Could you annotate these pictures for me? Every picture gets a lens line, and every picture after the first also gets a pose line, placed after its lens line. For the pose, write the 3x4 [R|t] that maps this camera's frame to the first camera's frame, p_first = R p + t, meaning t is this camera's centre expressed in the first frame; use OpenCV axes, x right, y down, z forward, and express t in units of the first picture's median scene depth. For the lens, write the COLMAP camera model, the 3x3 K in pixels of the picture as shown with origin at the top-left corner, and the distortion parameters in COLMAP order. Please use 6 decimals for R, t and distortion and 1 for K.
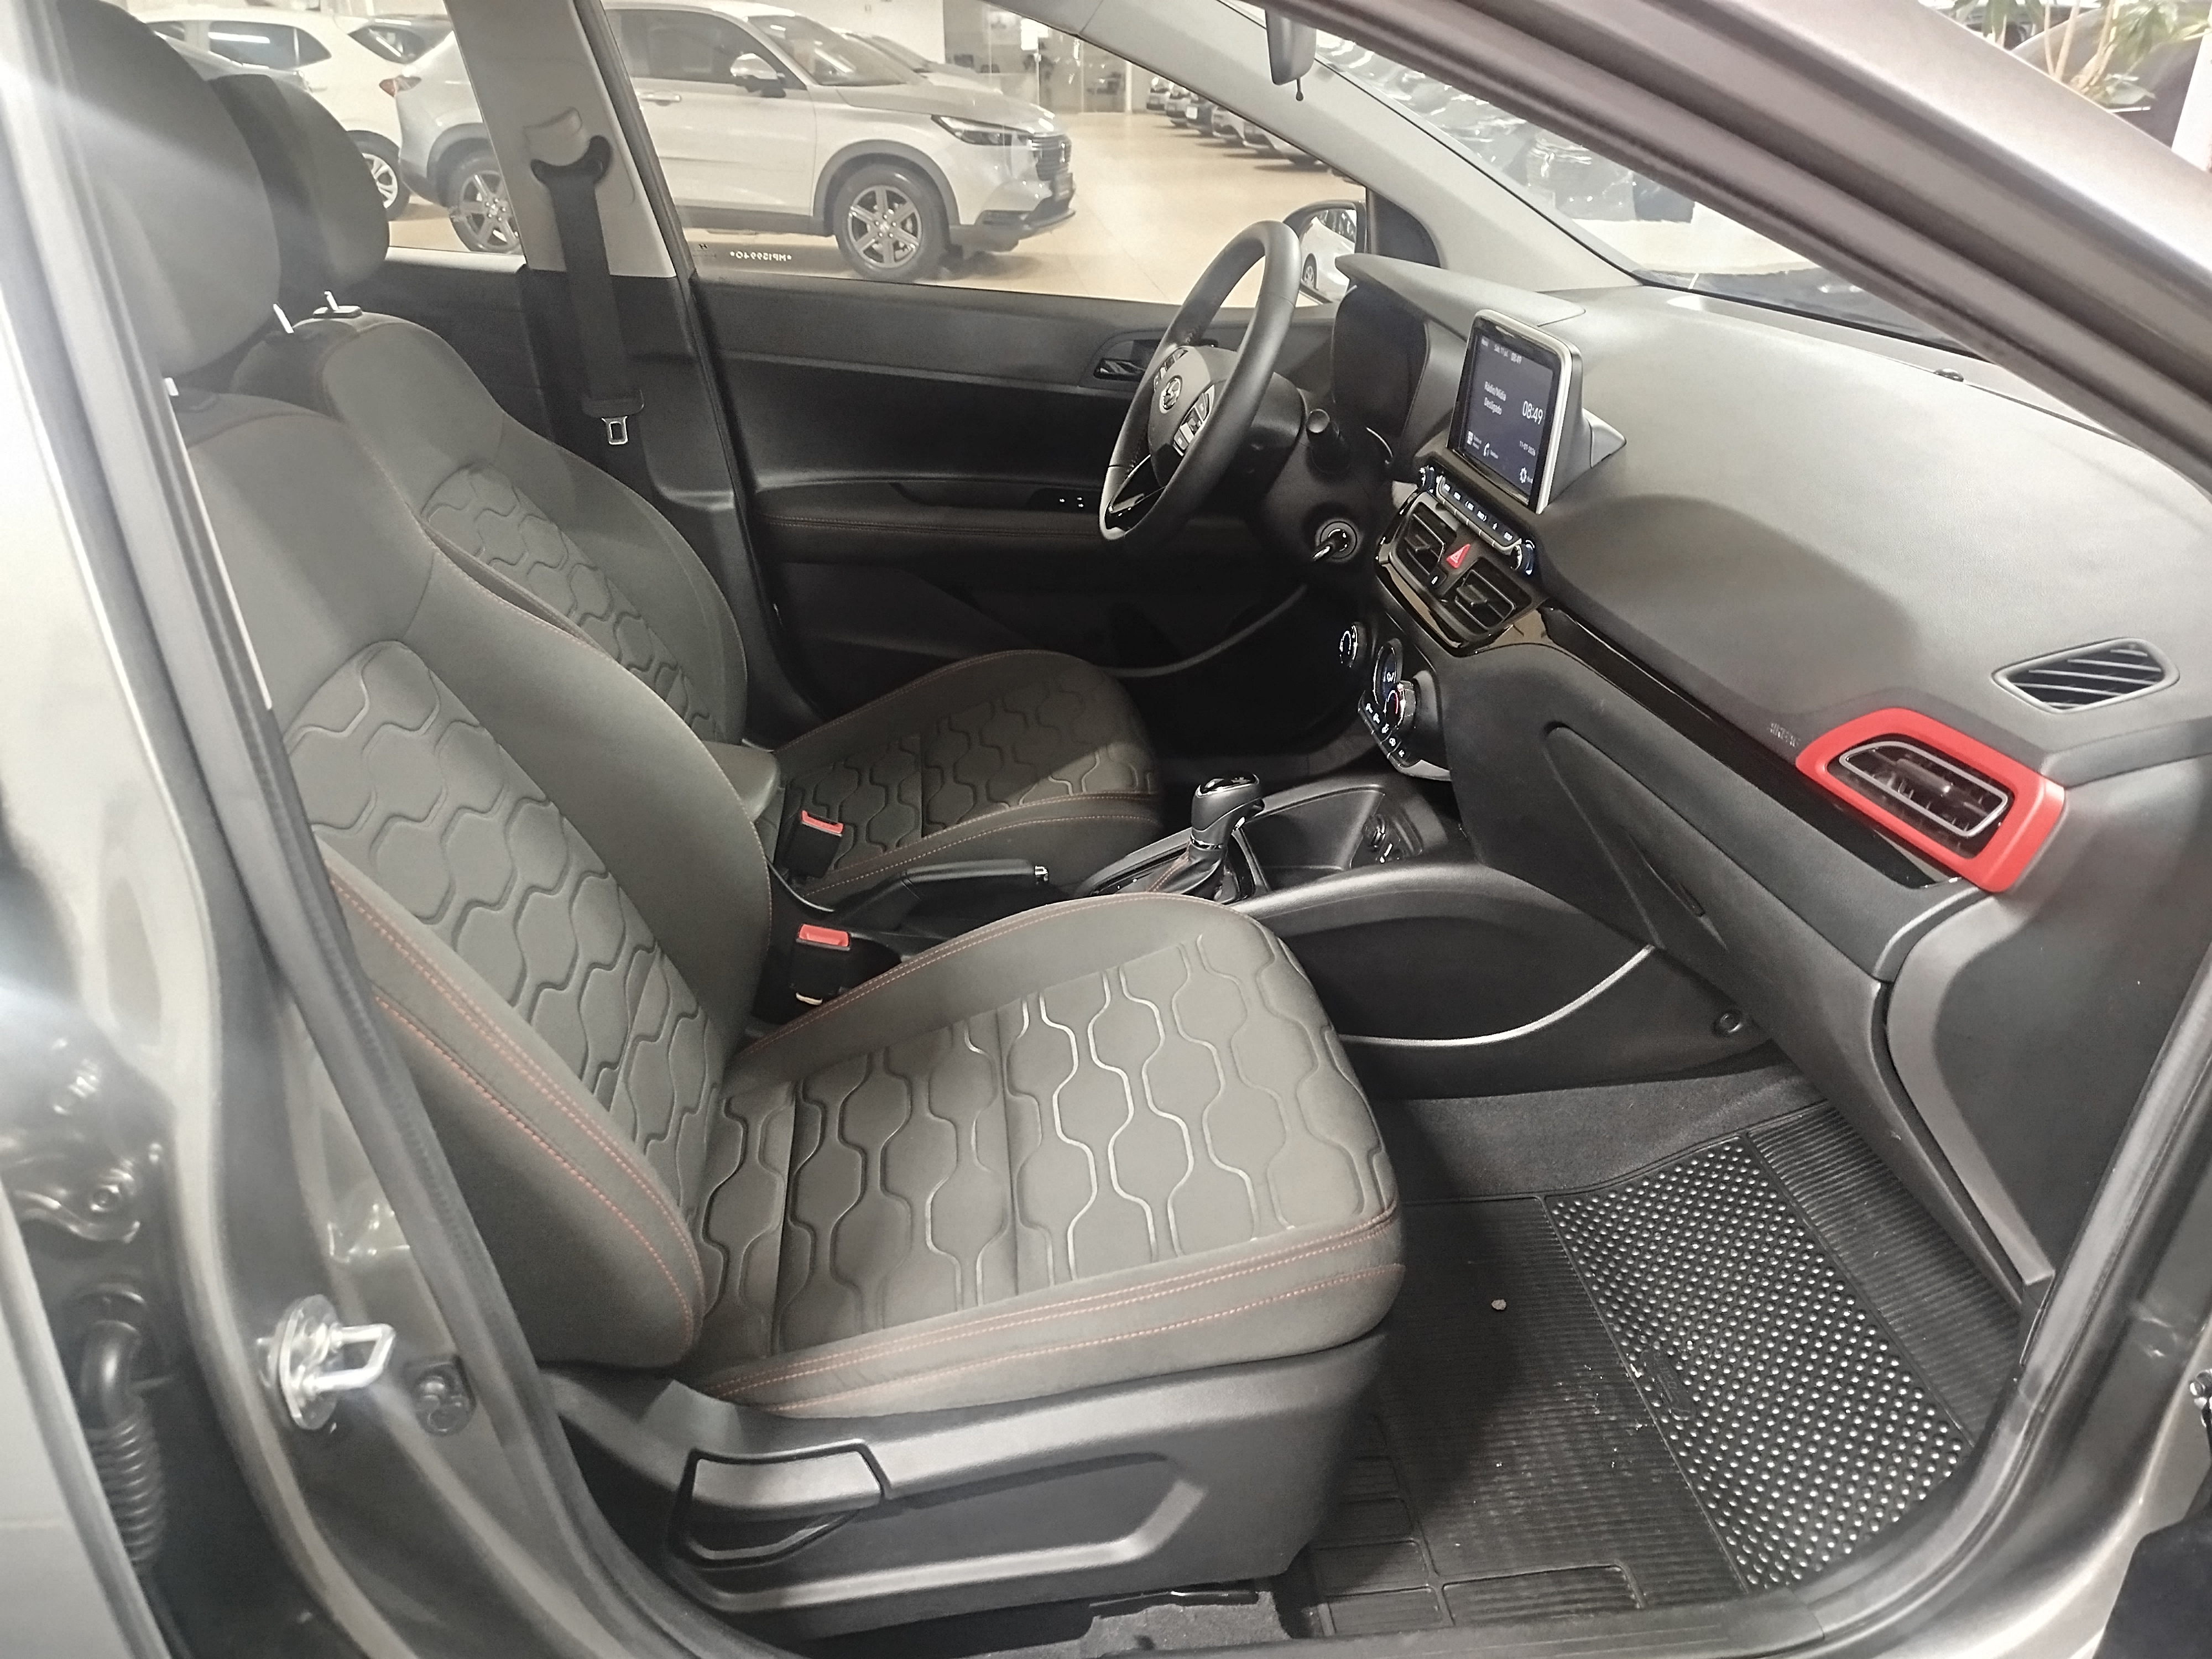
lens RADIAL K [[1562.9, 0, 1115.8], [0, 1562.9, 846.8], [0, 0, 1]] dist [0.005717, 0.000395]
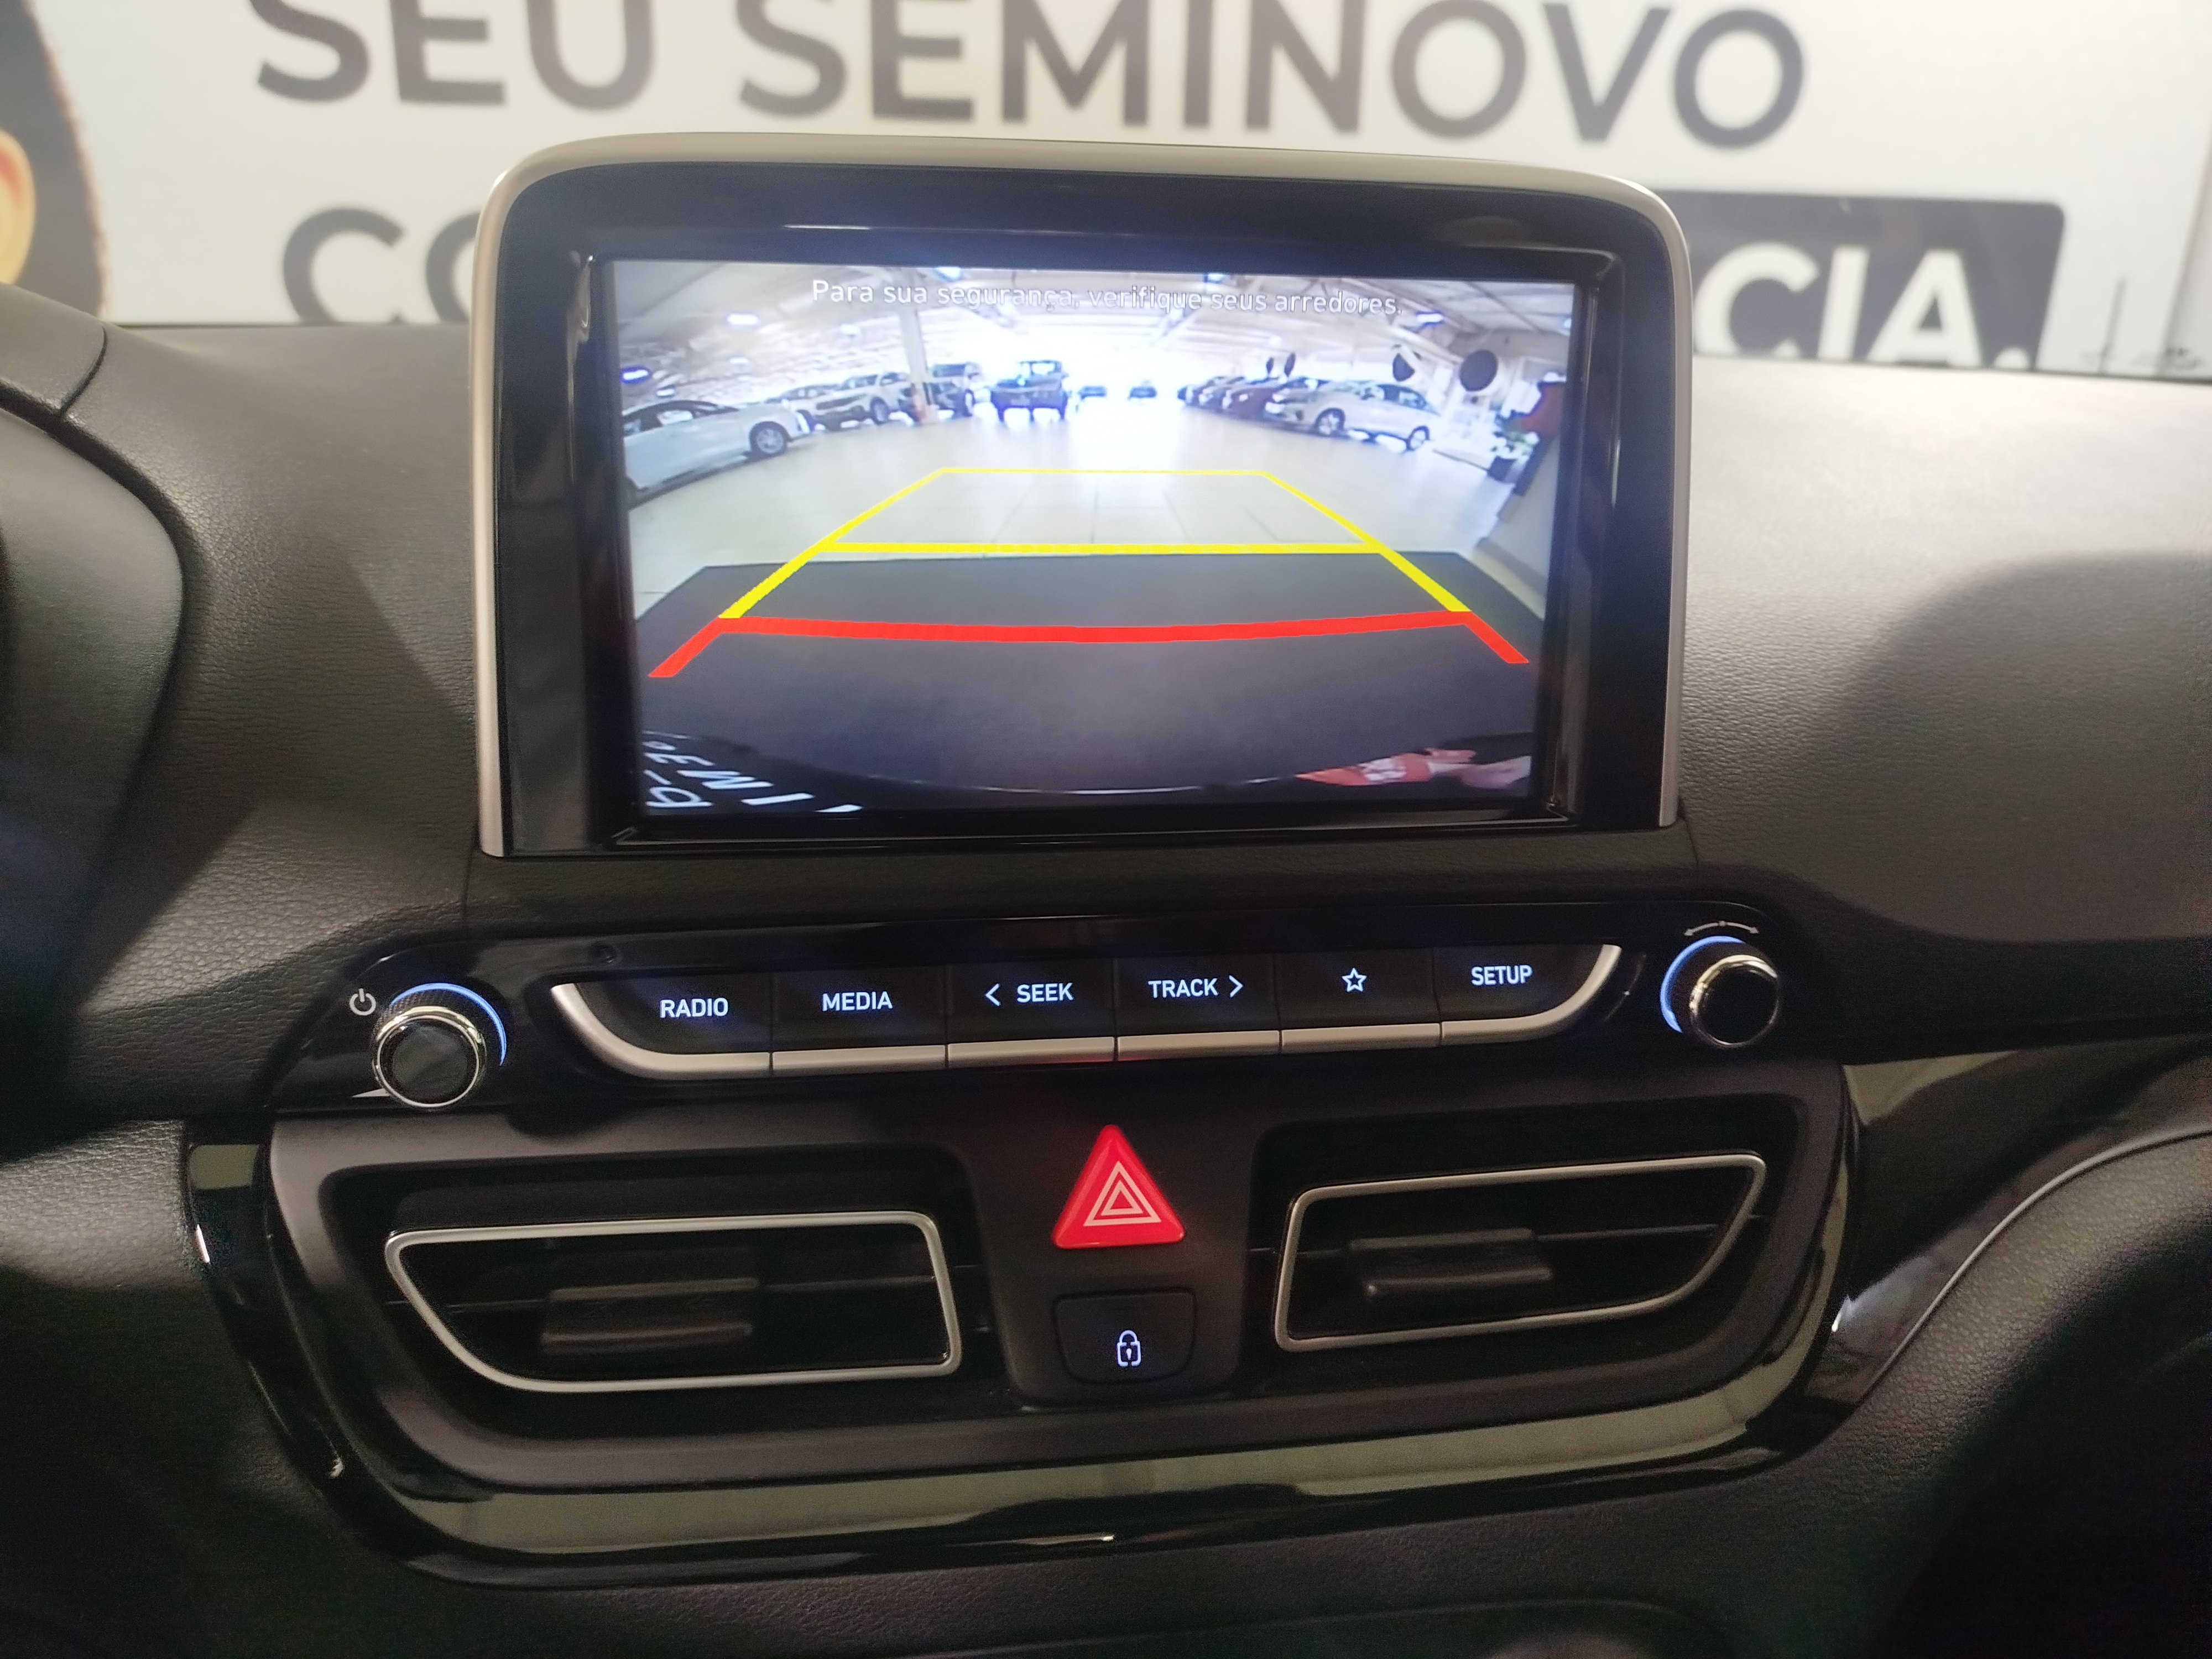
lens RADIAL K [[1562.9, 0, 1115.8], [0, 1562.9, 846.8], [0, 0, 1]] dist [0.005717, 0.000395]
pose [[-0.008723, -0.339658, 0.940509, 0.025283], [0.429825, 0.847948, 0.310217, -0.304386], [-0.902870, 0.406960, 0.138597, 0.967935]]
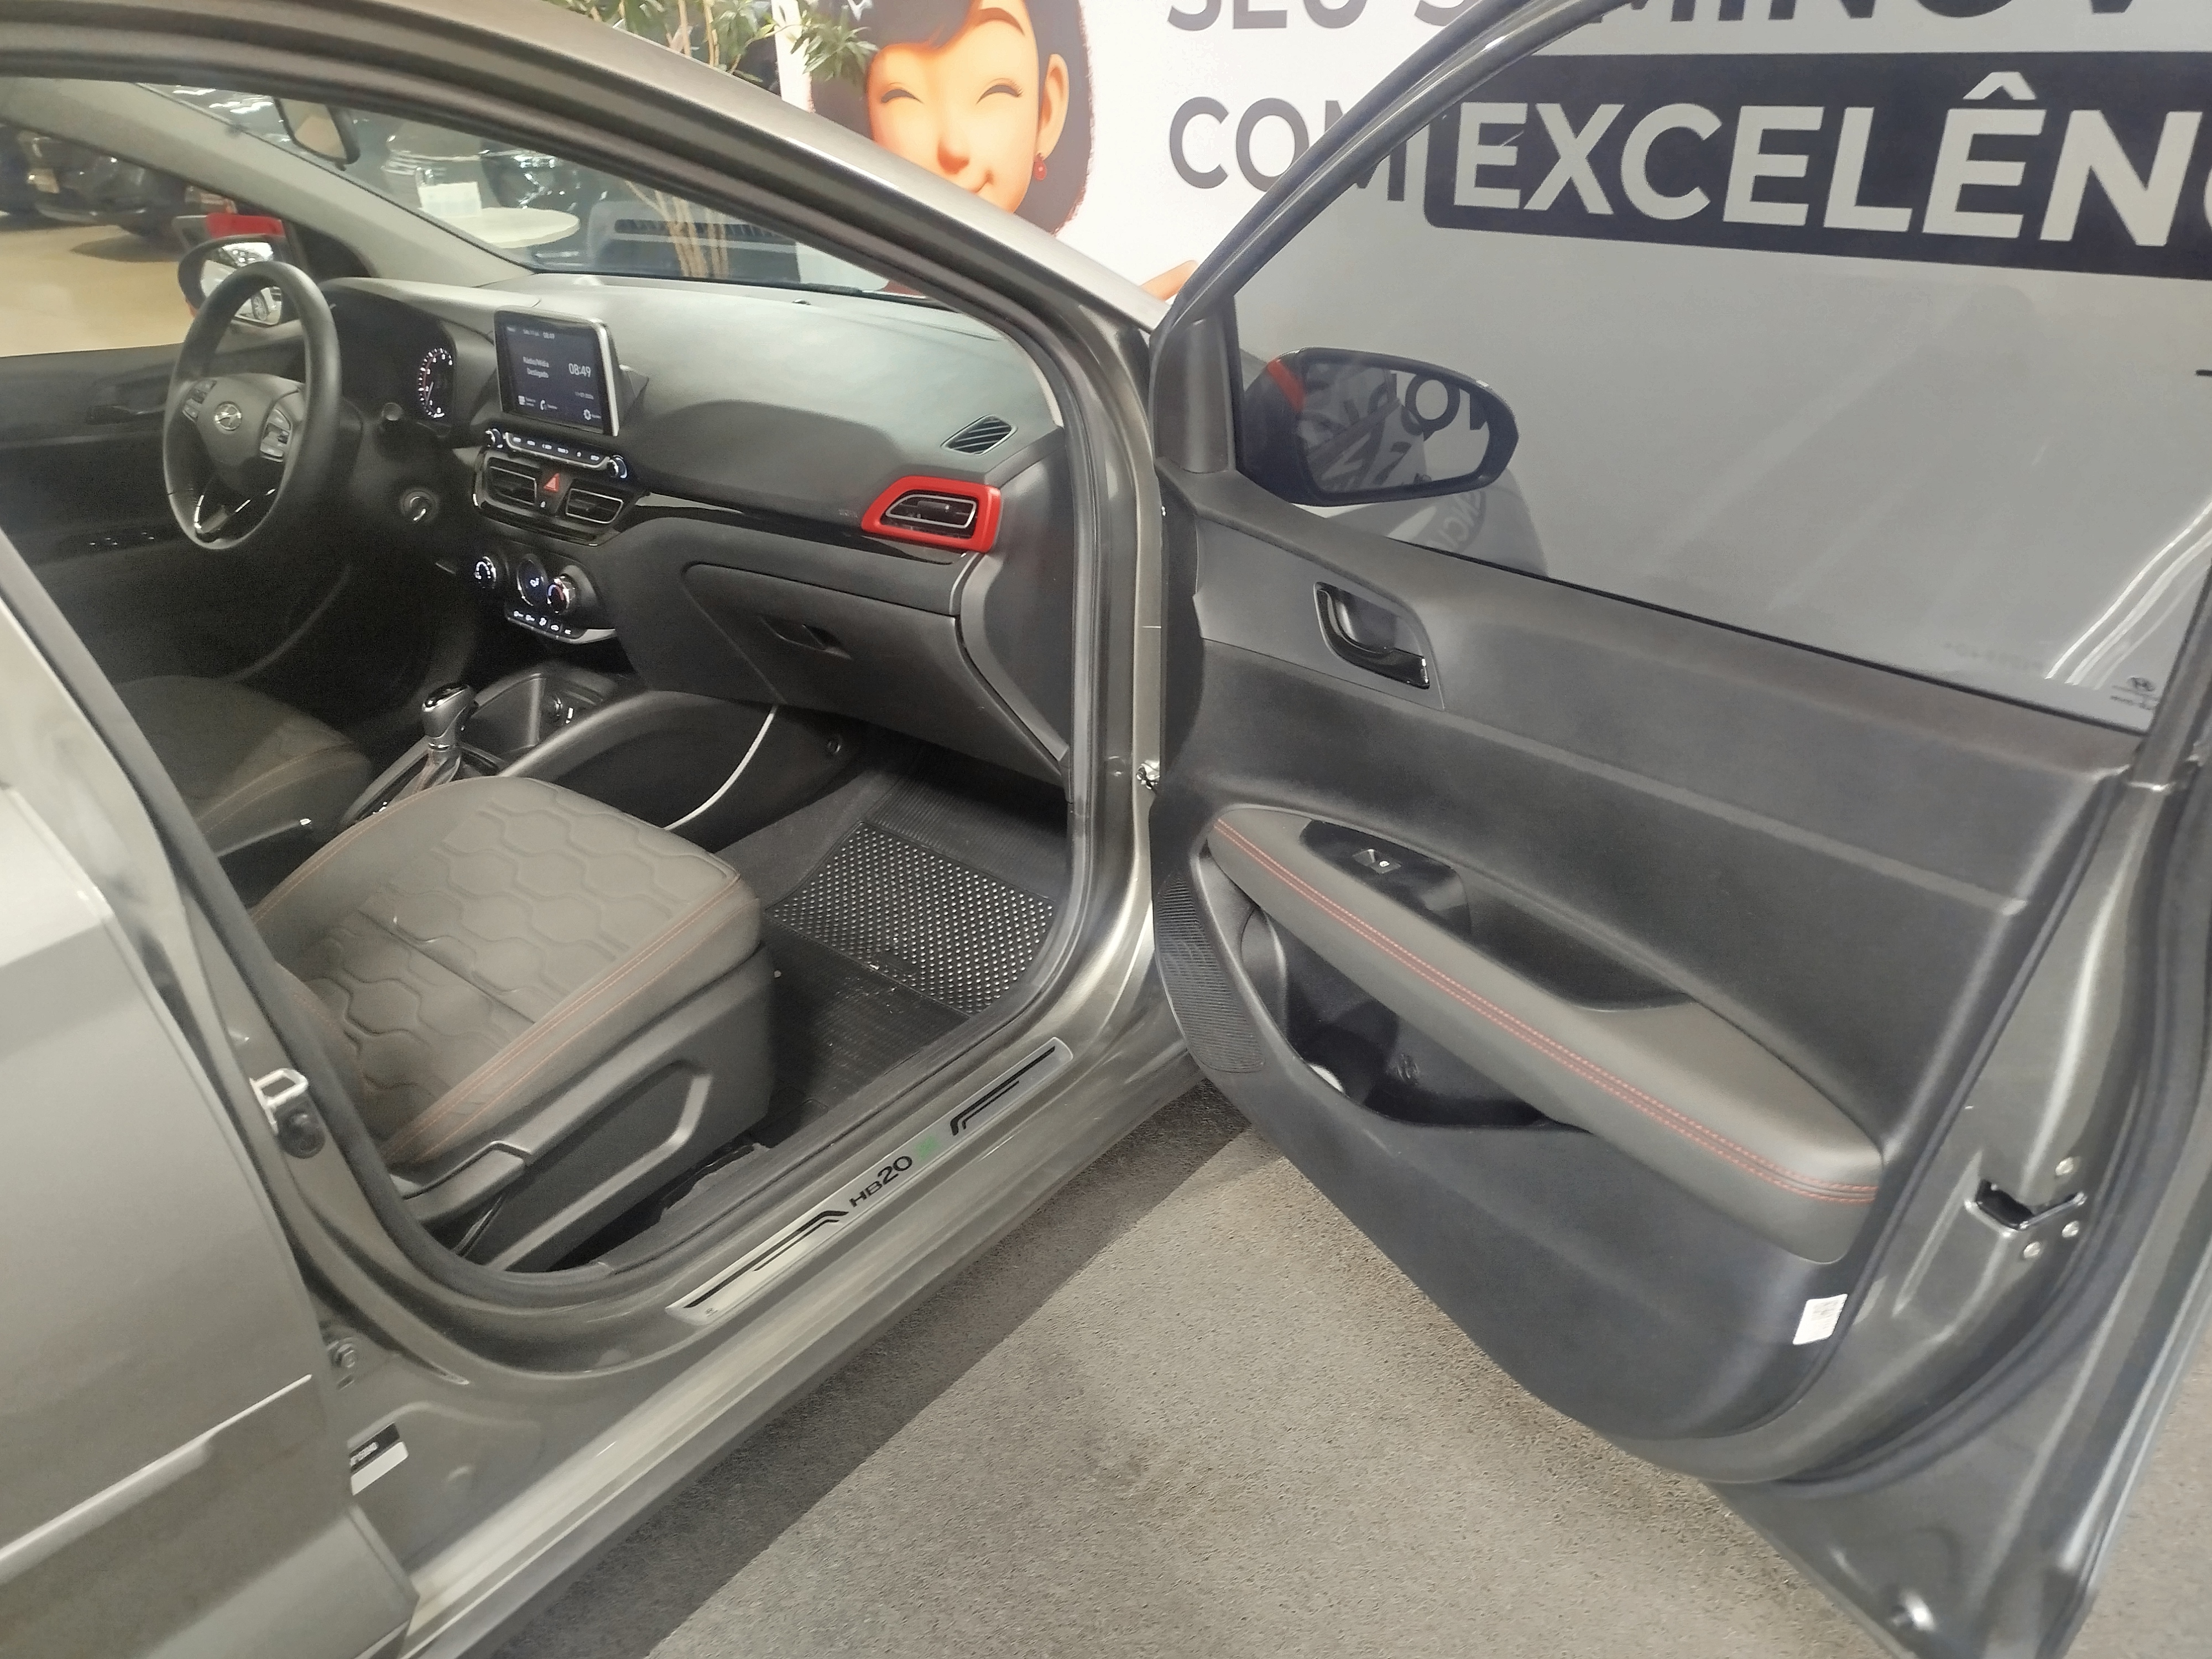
lens RADIAL K [[1542.1, 0, 1101.4], [0, 1542.1, 856.0], [0, 0, 1]] dist [0.000982, 0.004248]
pose [[0.720140, -0.359484, 0.593439, -0.367895], [0.344284, 0.927727, 0.144194, 0.091818], [-0.602384, 0.100471, 0.791858, -0.346319]]
